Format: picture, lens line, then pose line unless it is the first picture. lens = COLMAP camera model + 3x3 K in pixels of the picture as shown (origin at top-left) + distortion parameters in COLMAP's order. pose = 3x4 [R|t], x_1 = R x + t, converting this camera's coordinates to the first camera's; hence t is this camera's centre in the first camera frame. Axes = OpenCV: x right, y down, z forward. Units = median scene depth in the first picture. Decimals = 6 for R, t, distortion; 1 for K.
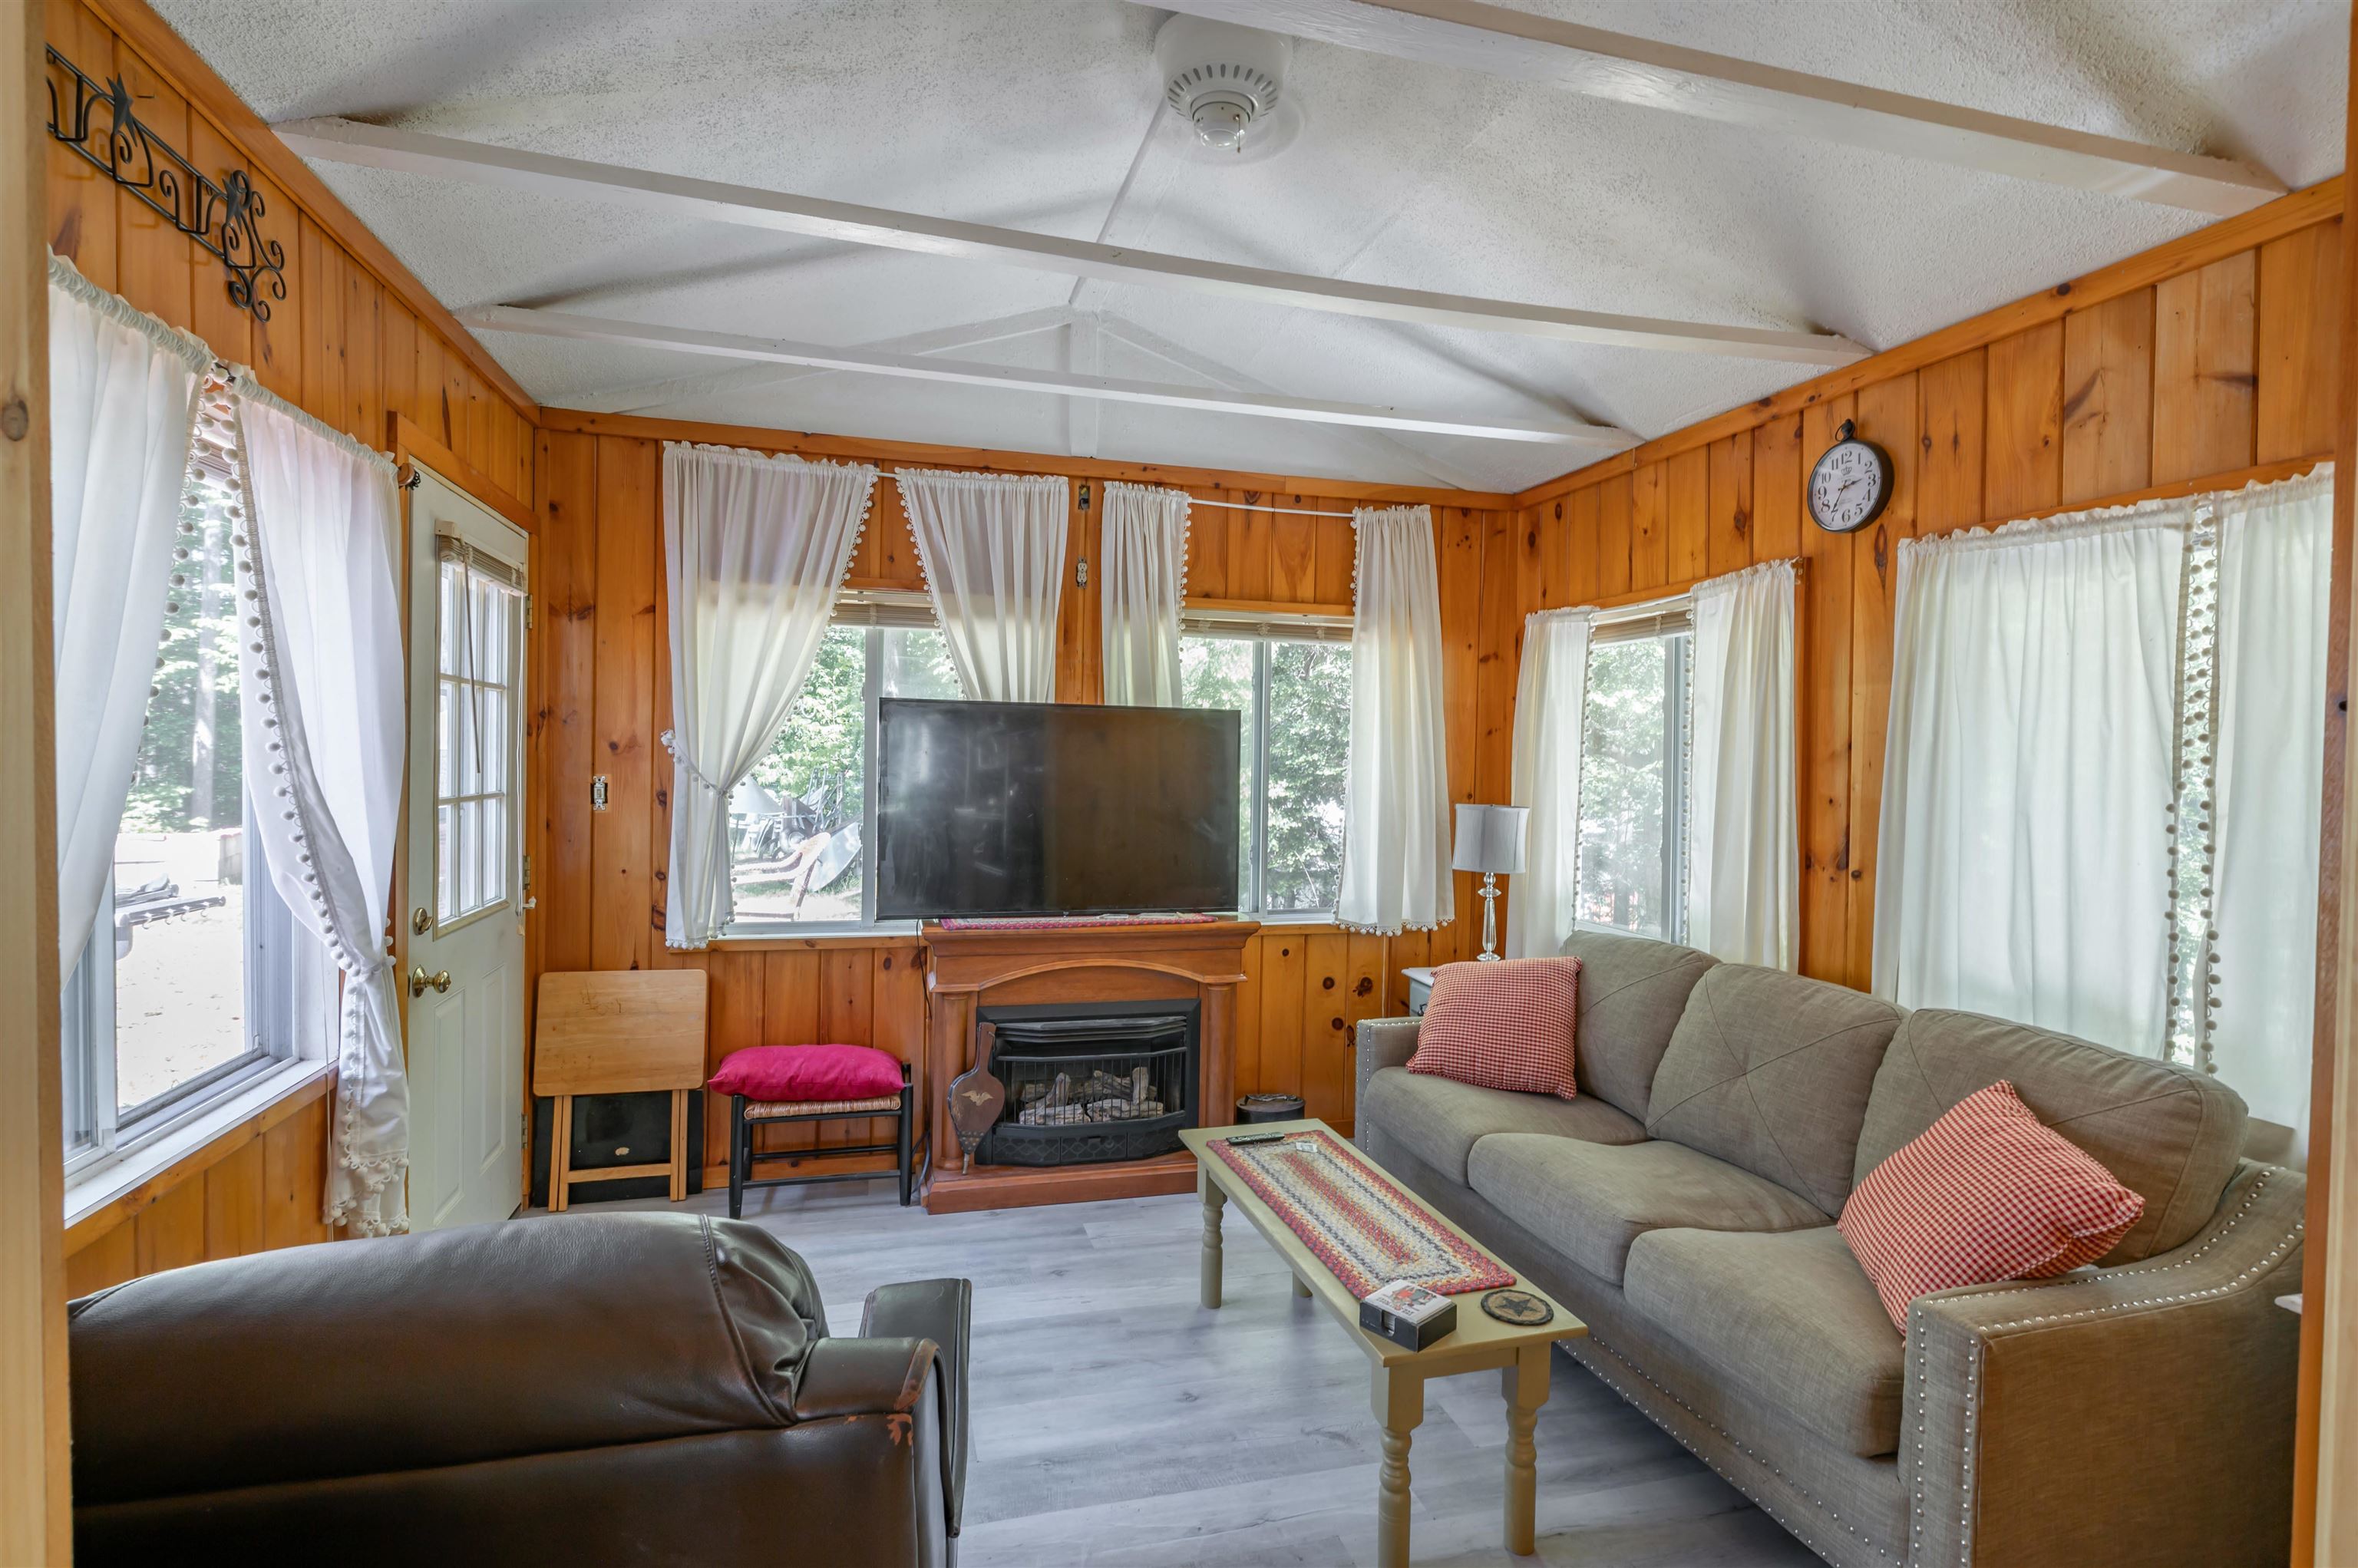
lens RADIAL K [[1079.4, 0, 1154.0], [0, 1079.4, 771.5], [0, 0, 1]] dist [-0.009948, 0.000615]
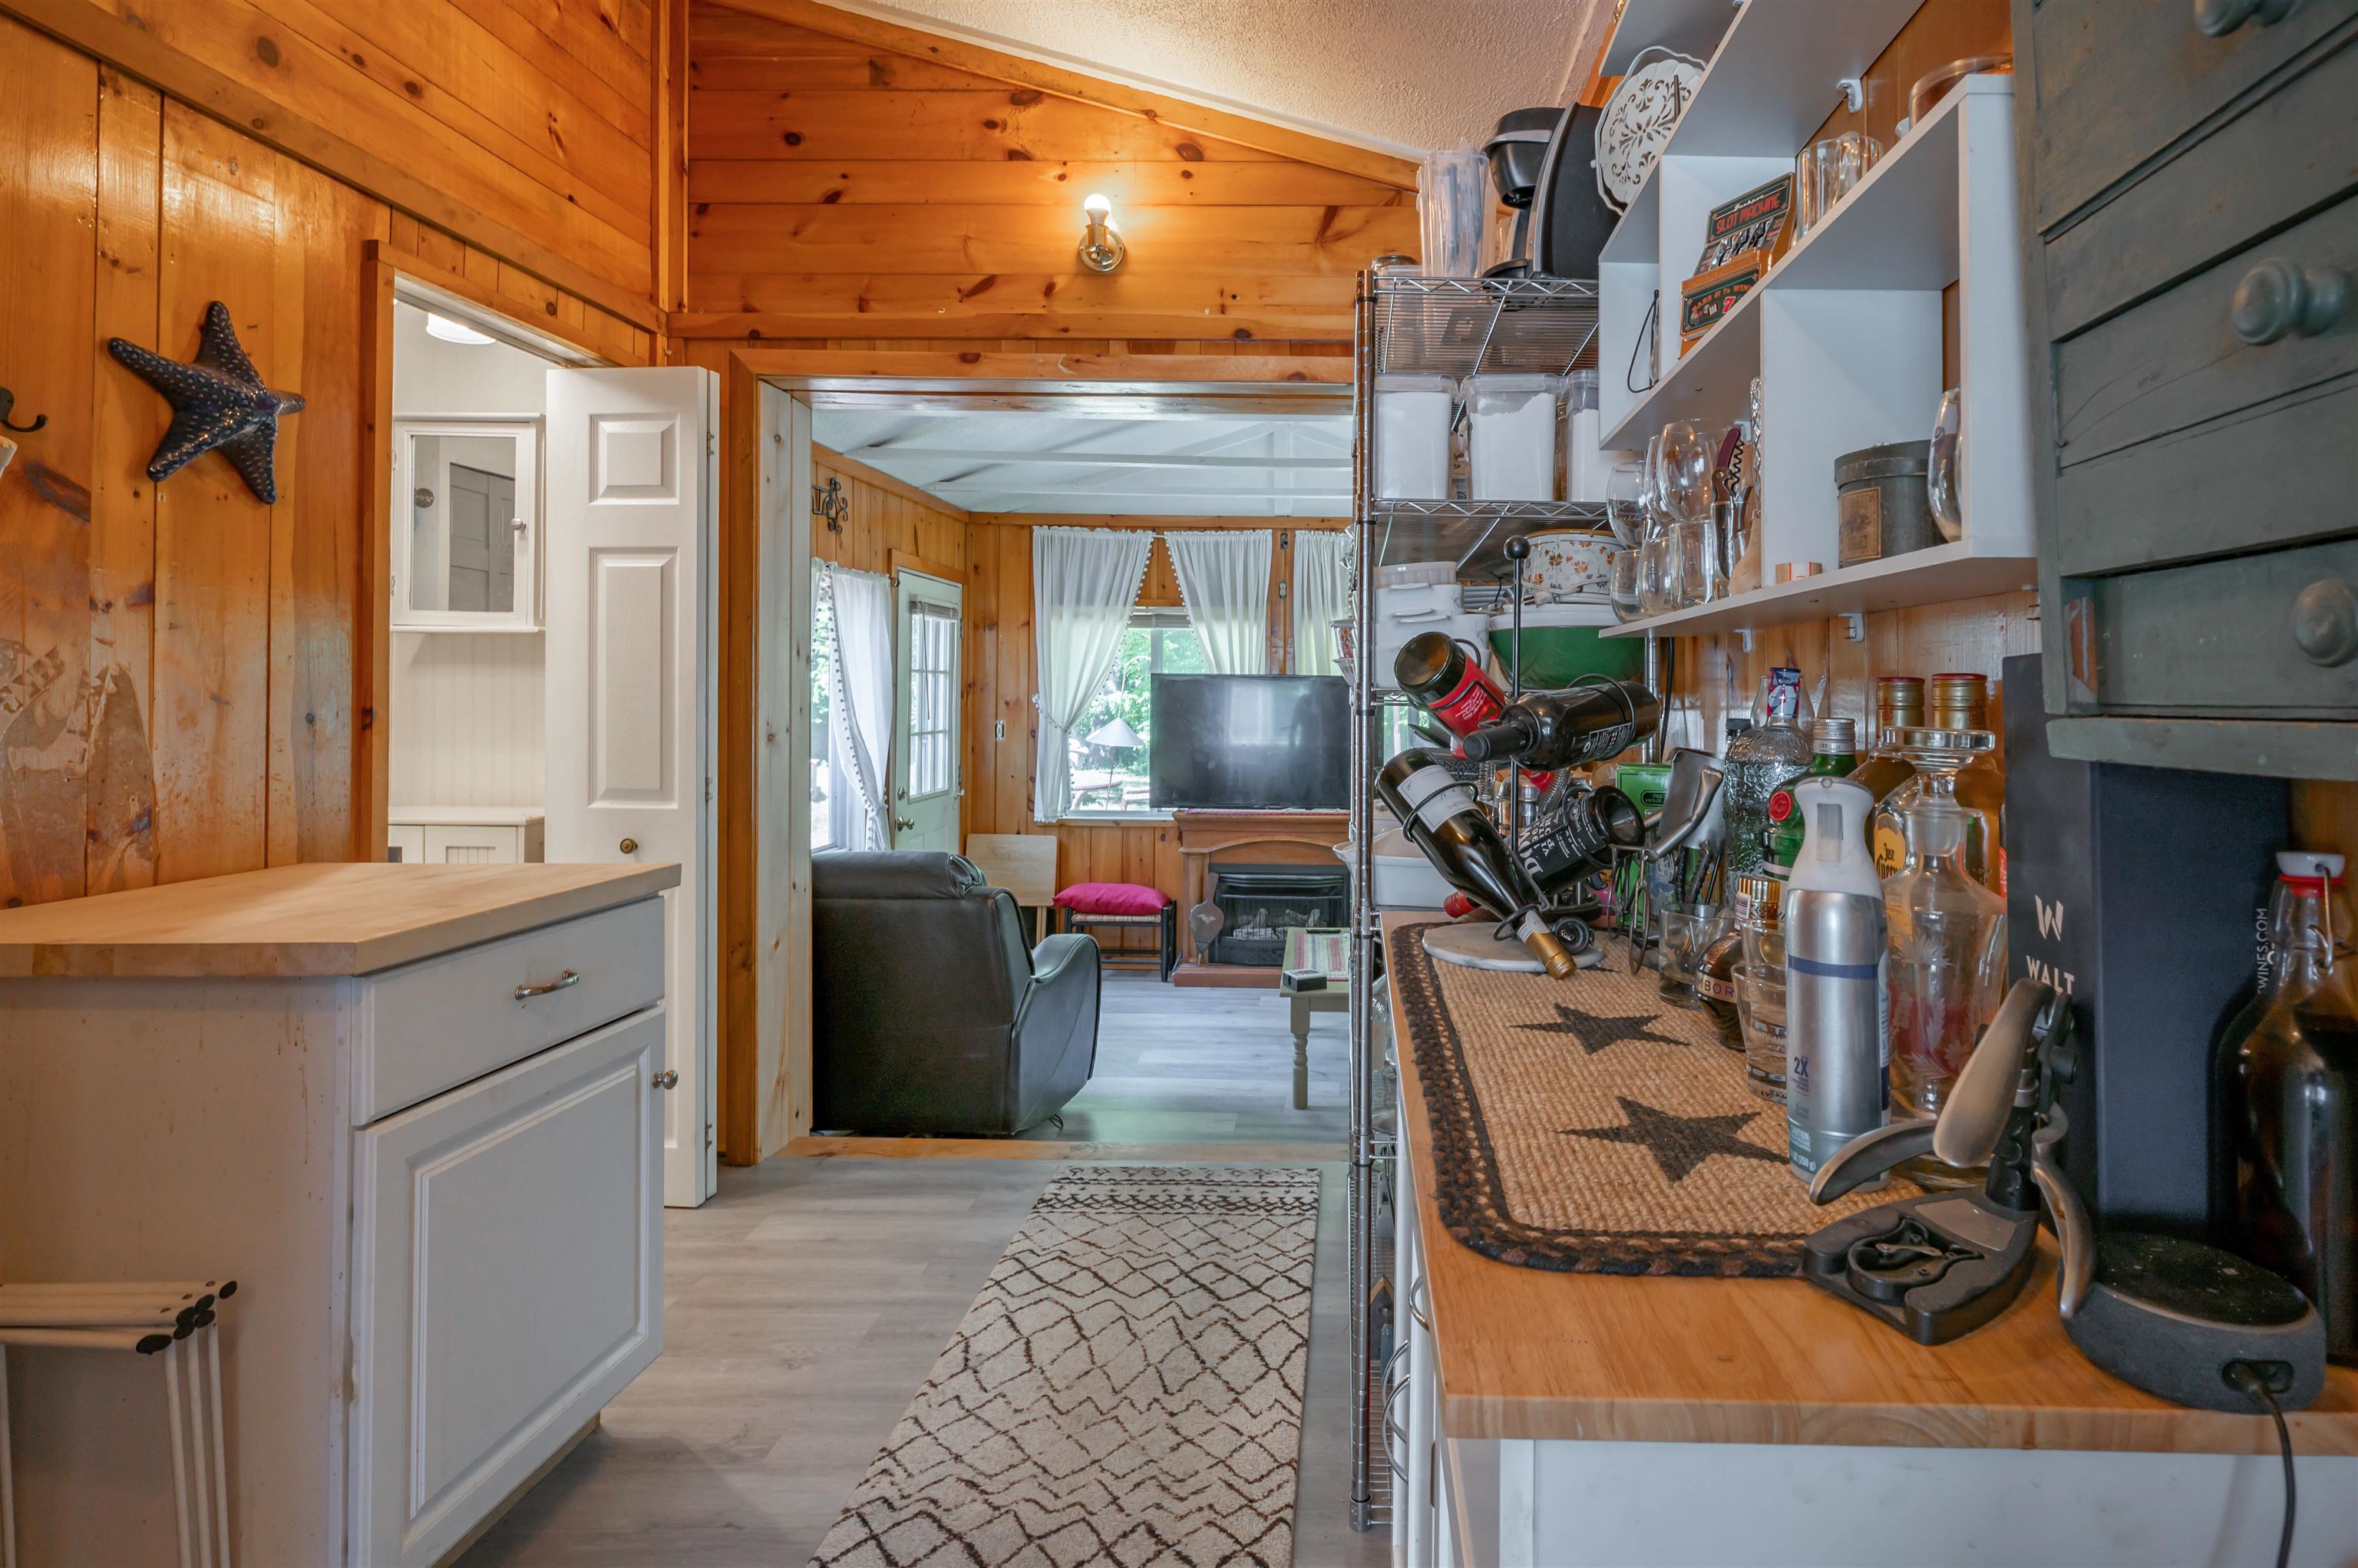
lens RADIAL K [[1179.6, 0, 1360.0], [0, 1179.6, 664.2], [0, 0, 1]] dist [-0.001241, 0.000307]
pose [[0.966418, -0.015874, -0.256483, 0.528865], [0.006024, 0.999215, -0.039145, -0.009405], [0.256903, 0.036286, 0.965756, -0.679365]]
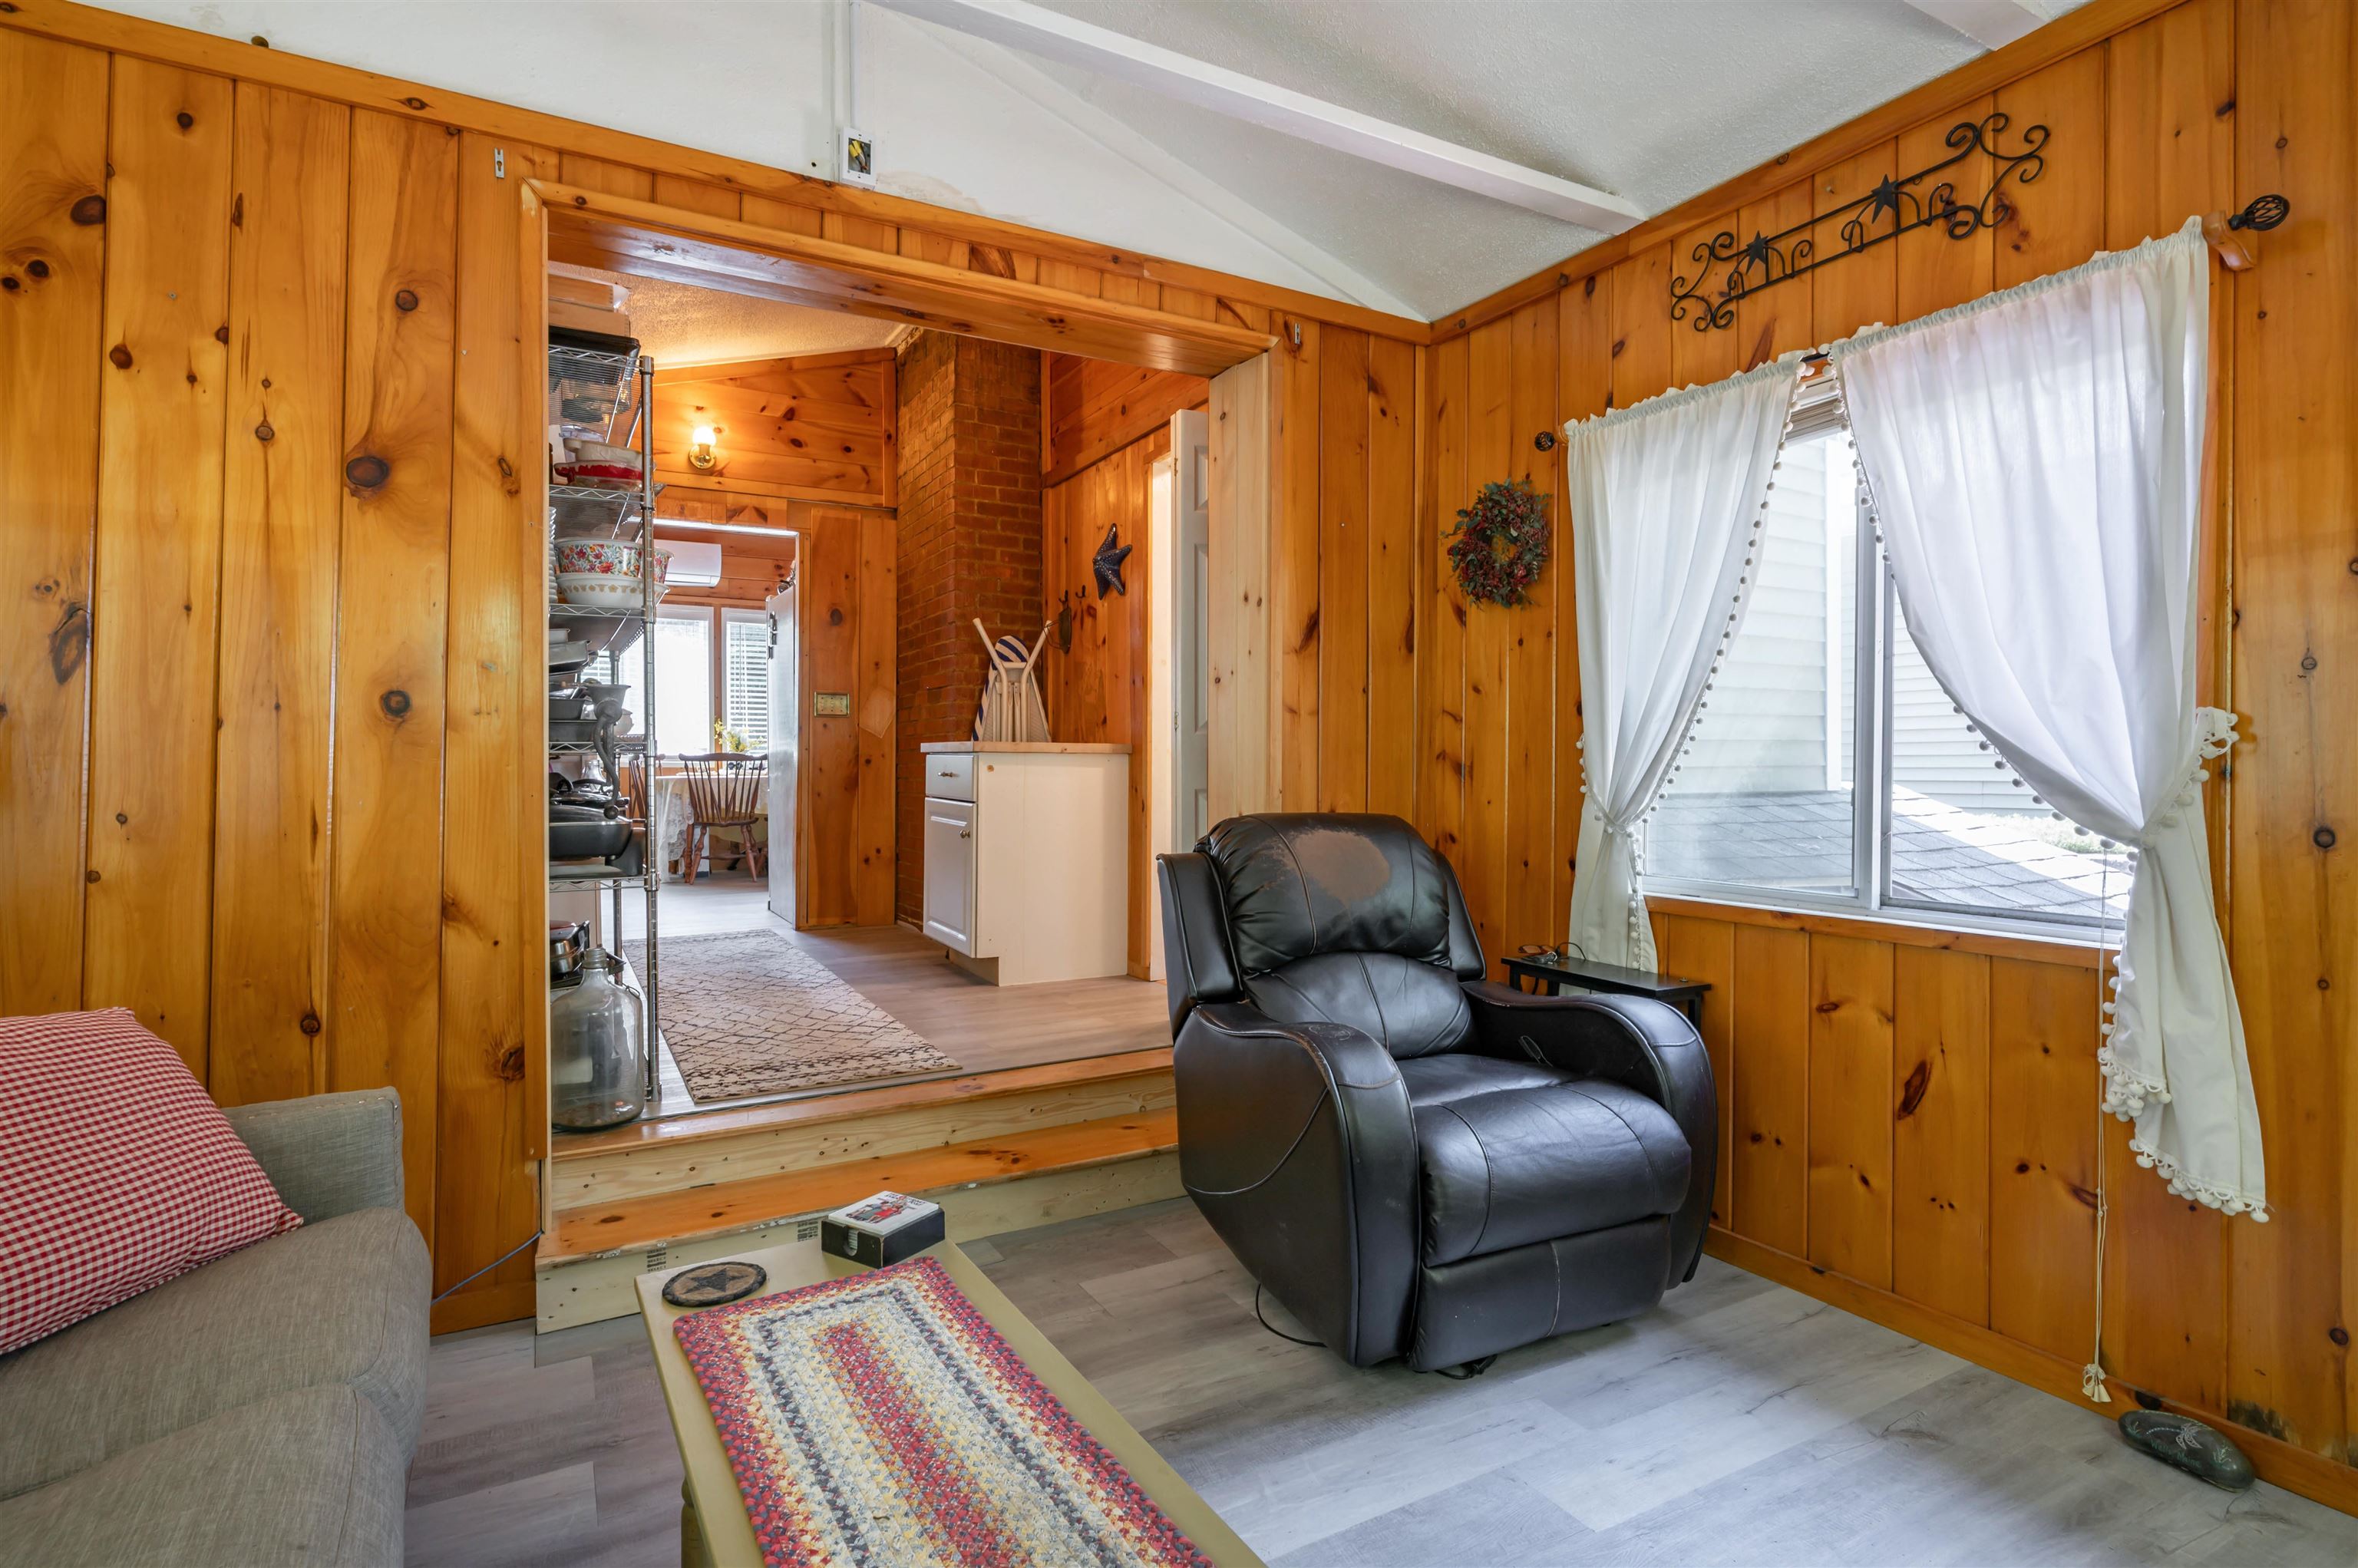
lens RADIAL K [[1158.2, 0, 1168.8], [0, 1158.2, 734.8], [0, 0, 1]] dist [-0.001218, 0.000437]
pose [[-0.967748, -0.023543, -0.250819, 0.145313], [-0.019528, 0.999638, -0.018482, 0.078403], [0.251163, -0.012988, -0.967858, 1.091676]]
